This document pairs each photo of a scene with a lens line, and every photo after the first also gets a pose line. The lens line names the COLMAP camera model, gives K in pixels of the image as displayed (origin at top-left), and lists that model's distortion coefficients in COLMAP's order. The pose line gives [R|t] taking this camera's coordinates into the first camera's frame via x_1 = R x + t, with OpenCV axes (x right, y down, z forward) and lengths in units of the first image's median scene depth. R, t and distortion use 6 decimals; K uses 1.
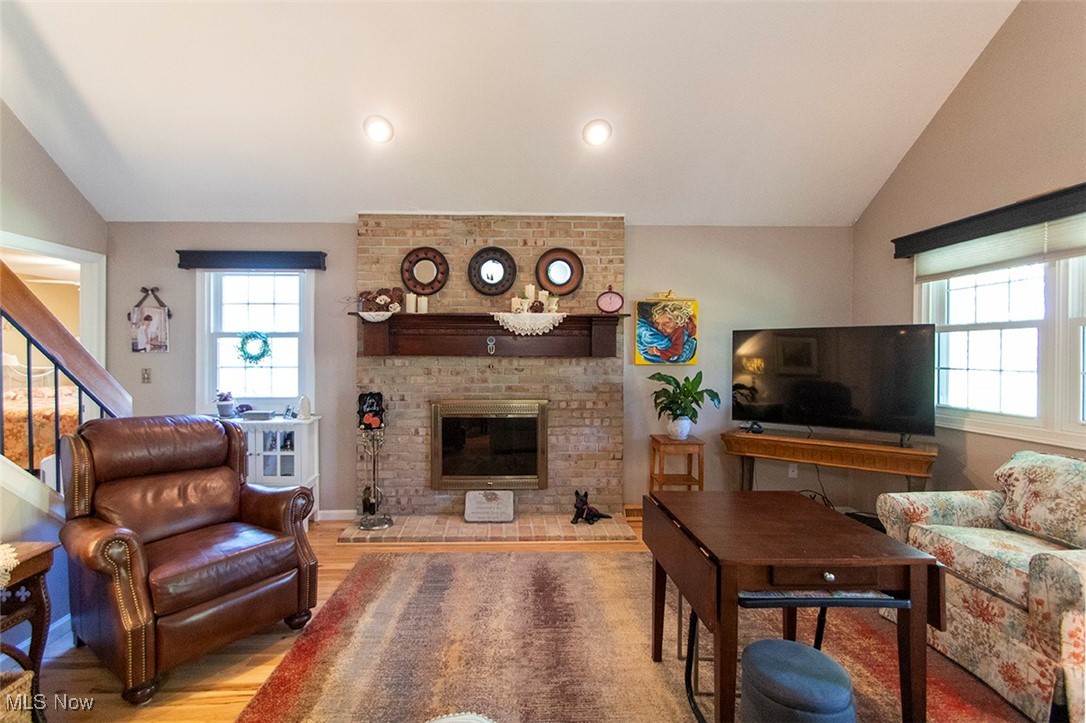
lens RADIAL K [[511.5, 0, 524.7], [0, 511.5, 356.6], [0, 0, 1]] dist [0.002868, -0.000259]
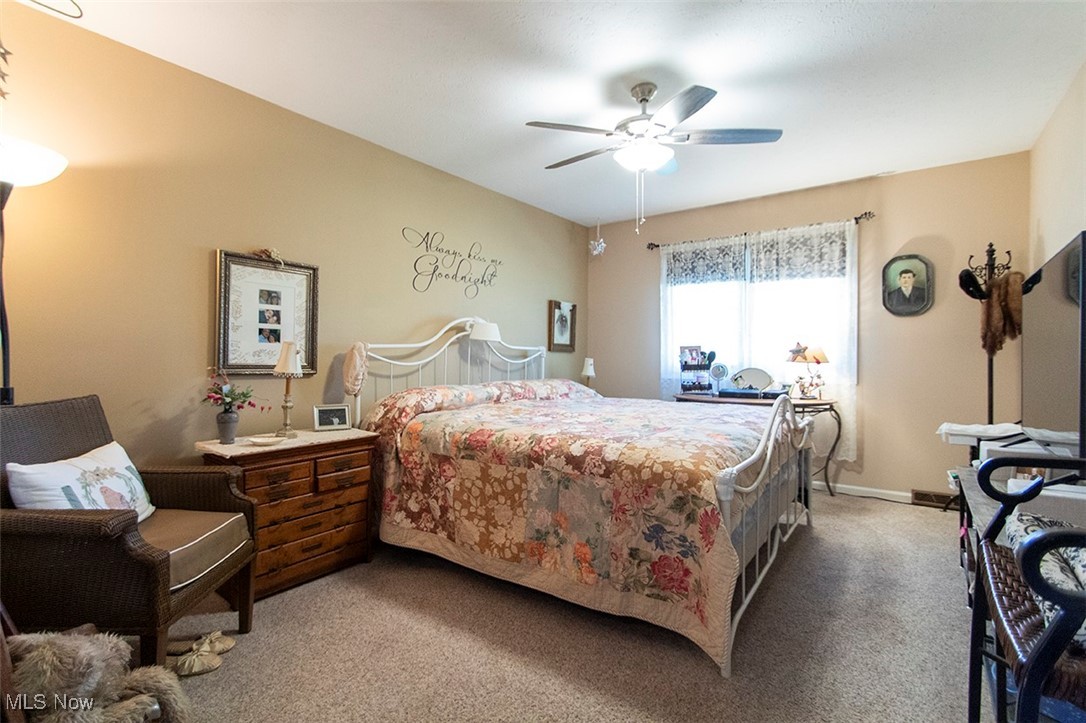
lens RADIAL K [[511.5, 0, 536.4], [0, 511.5, 355.2], [0, 0, 1]] dist [0.002868, -0.000259]
pose [[0.781184, -0.005875, -0.624273, -0.960086], [-0.001637, 0.999933, -0.011458, 0.061597], [0.624298, 0.009973, 0.781123, 0.922182]]
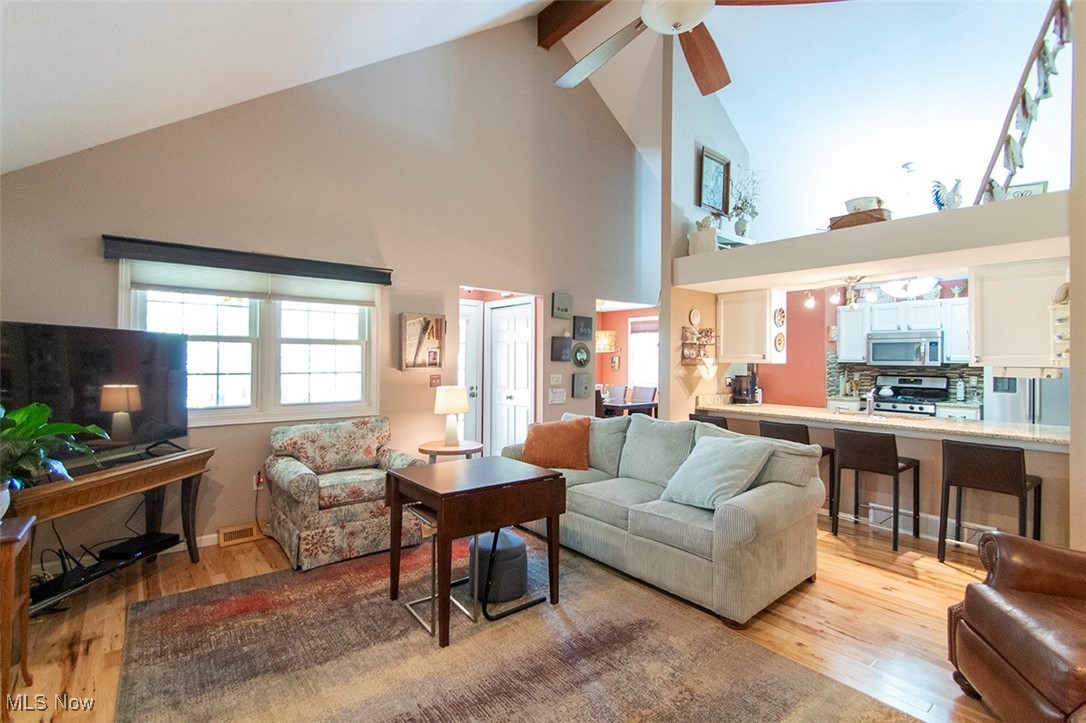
lens RADIAL K [[492.1, 0, 522.3], [0, 492.1, 365.6], [0, 0, 1]] dist [-0.002288, -0.000234]
pose [[-0.581554, -0.007864, 0.813470, -0.378358], [0.000434, 0.999950, 0.009977, -0.004856], [-0.813508, 0.006155, -0.581521, 0.821184]]
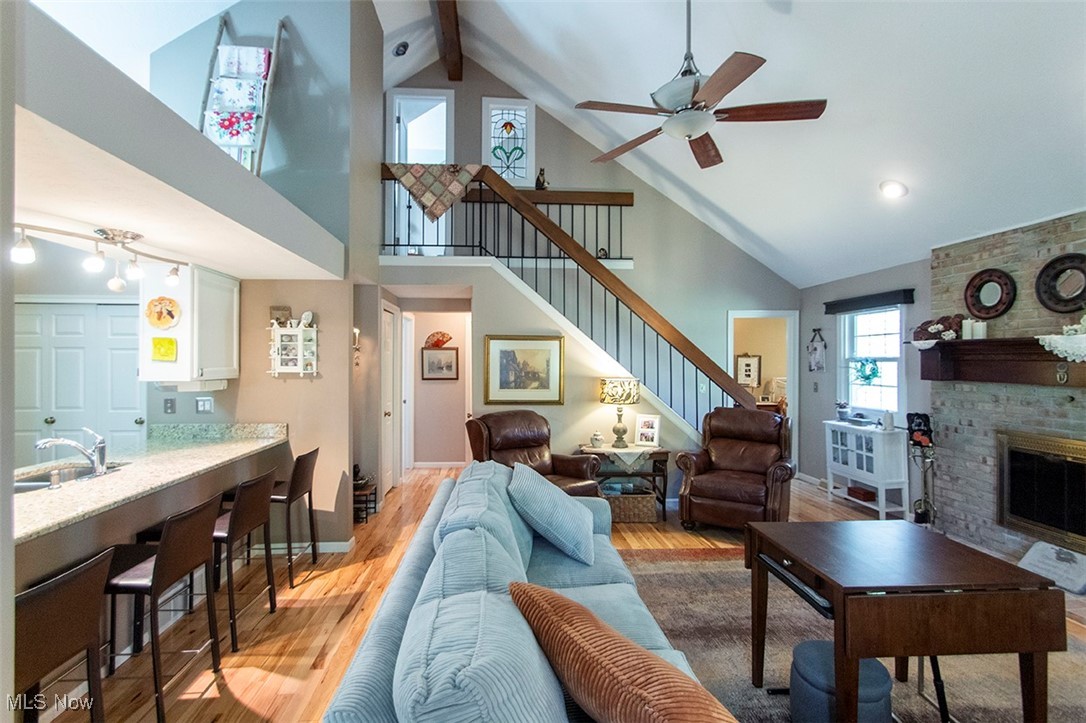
lens RADIAL K [[511.5, 0, 533.2], [0, 511.5, 354.8], [0, 0, 1]] dist [0.002868, -0.000259]
pose [[0.044574, -0.009370, -0.998962, 0.726086], [-0.010519, 0.999896, -0.009848, -0.034275], [0.998951, 0.010947, 0.044471, 0.103371]]
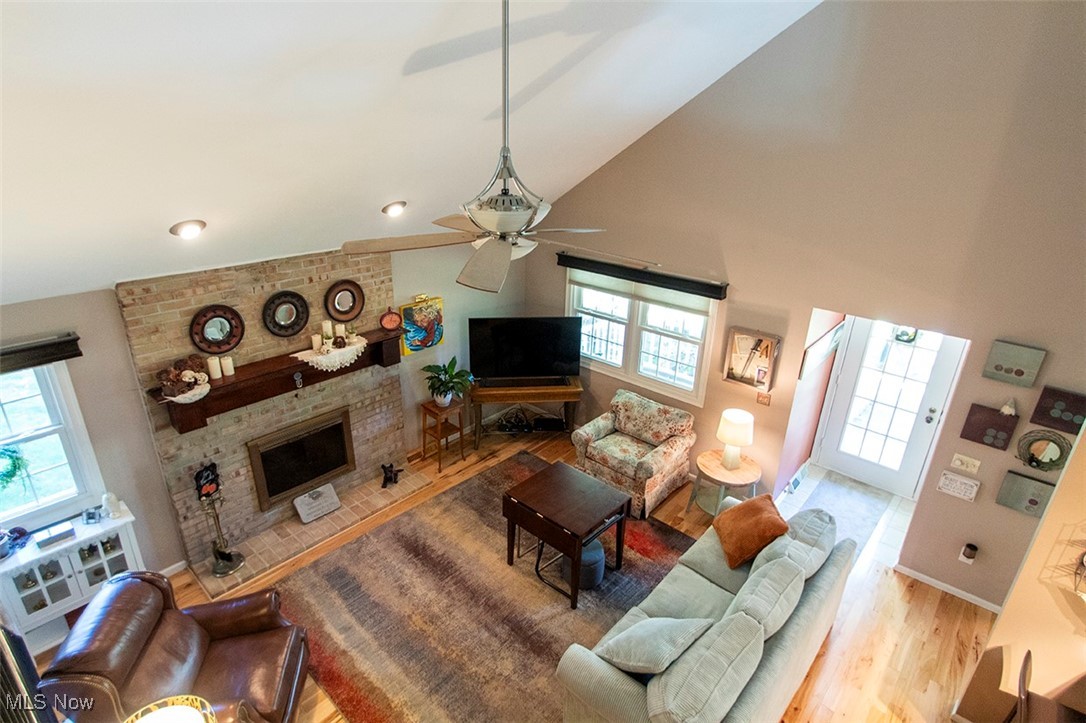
lens RADIAL K [[558.0, 0, 539.0], [0, 558.0, 360.1], [0, 0, 1]] dist [0.020302, -0.000146]
pose [[0.697042, -0.262962, 0.667071, -0.492667], [-0.012172, 0.925851, 0.377692, -0.519362], [-0.716927, -0.271387, 0.642156, -0.128482]]
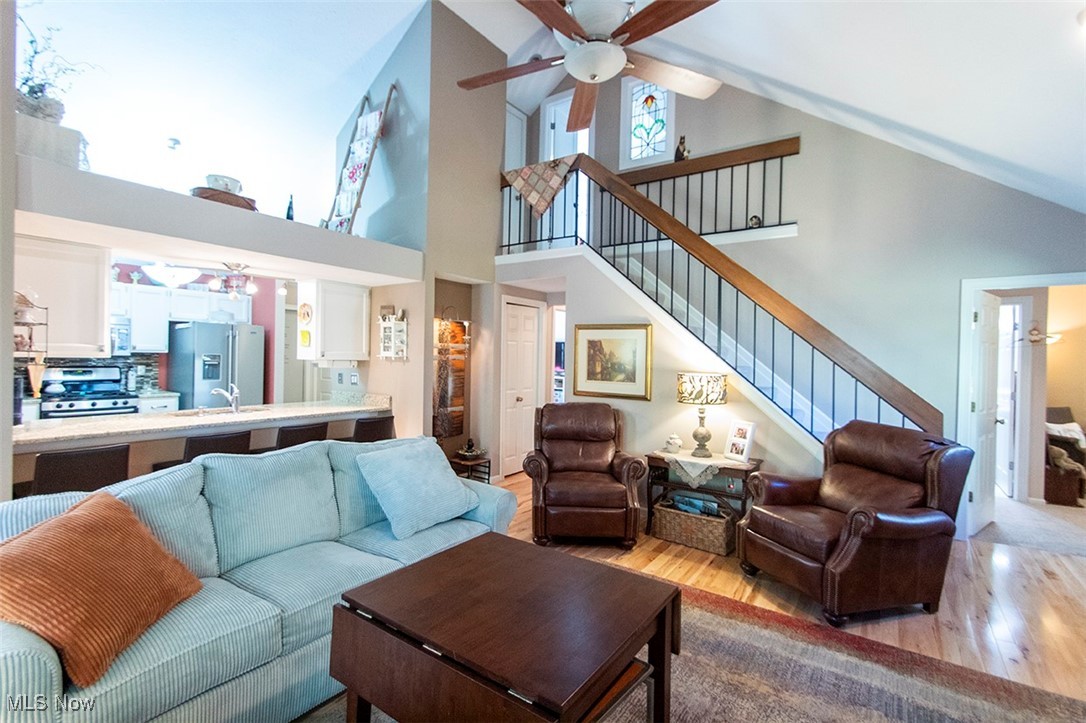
lens RADIAL K [[511.5, 0, 527.1], [0, 511.5, 354.3], [0, 0, 1]] dist [0.002868, -0.000259]
pose [[-0.610047, -0.010394, -0.792297, 0.523726], [-0.024472, 0.999684, 0.005728, -0.026529], [0.791988, 0.022883, -0.610108, 0.708754]]
